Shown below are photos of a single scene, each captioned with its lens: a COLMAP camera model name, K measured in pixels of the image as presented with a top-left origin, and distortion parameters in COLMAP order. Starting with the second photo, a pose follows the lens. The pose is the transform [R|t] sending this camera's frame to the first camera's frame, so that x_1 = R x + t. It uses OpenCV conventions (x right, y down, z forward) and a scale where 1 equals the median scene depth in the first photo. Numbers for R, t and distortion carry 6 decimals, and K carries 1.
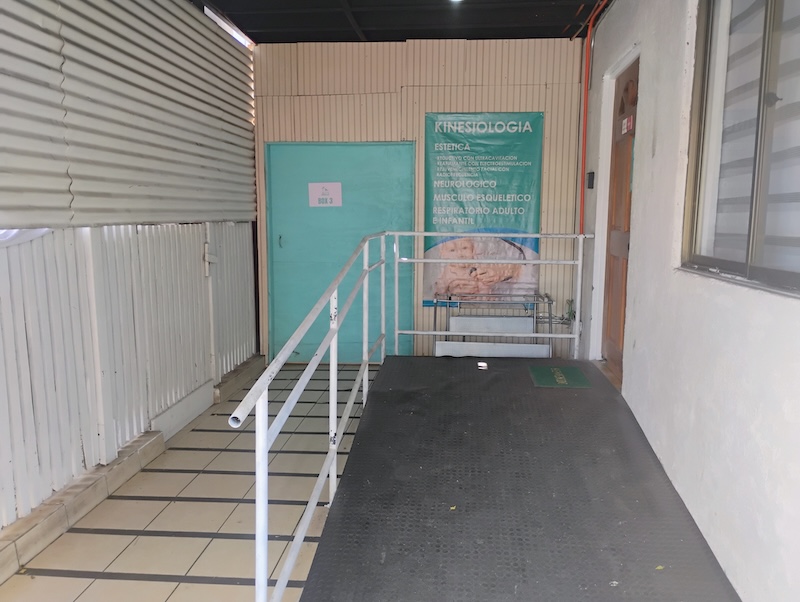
lens RADIAL K [[659.1, 0, 399.3], [0, 659.1, 305.3], [0, 0, 1]] dist [0.047240, -0.055225]
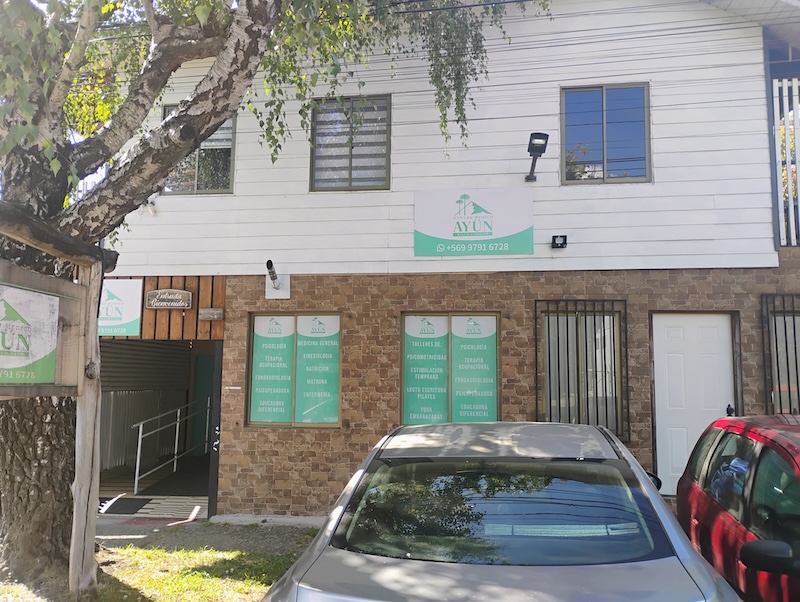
lens RADIAL K [[659.1, 0, 401.8], [0, 659.1, 300.1], [0, 0, 1]] dist [0.047240, -0.055225]
pose [[0.998812, 0.006613, -0.048283, 1.169839], [-0.019105, 0.964580, -0.263098, 0.303327], [0.044833, 0.263708, 0.963560, -2.357265]]
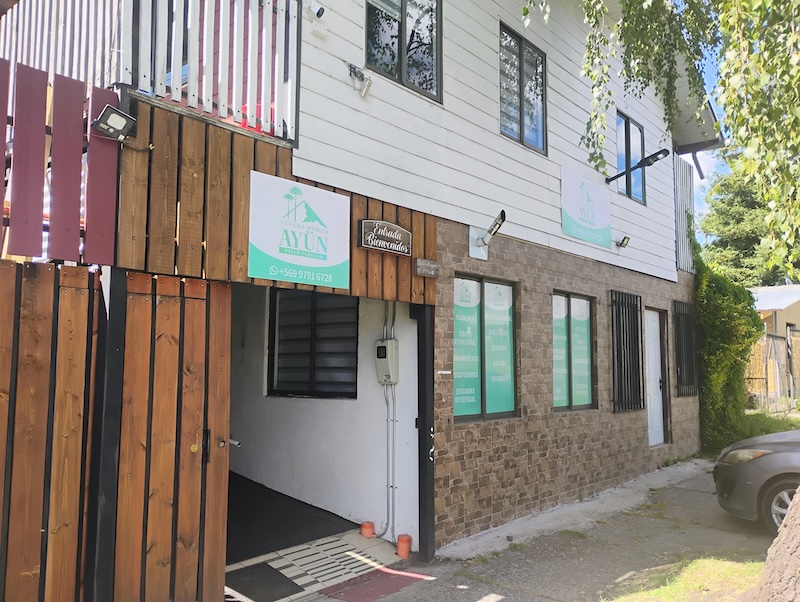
lens RADIAL K [[659.1, 0, 399.7], [0, 659.1, 298.9], [0, 0, 1]] dist [0.047240, -0.055225]
pose [[0.579861, 0.082639, 0.810514, -1.257408], [0.110651, 0.977636, -0.178841, 0.081384], [-0.807167, 0.193387, 0.557749, -0.777125]]
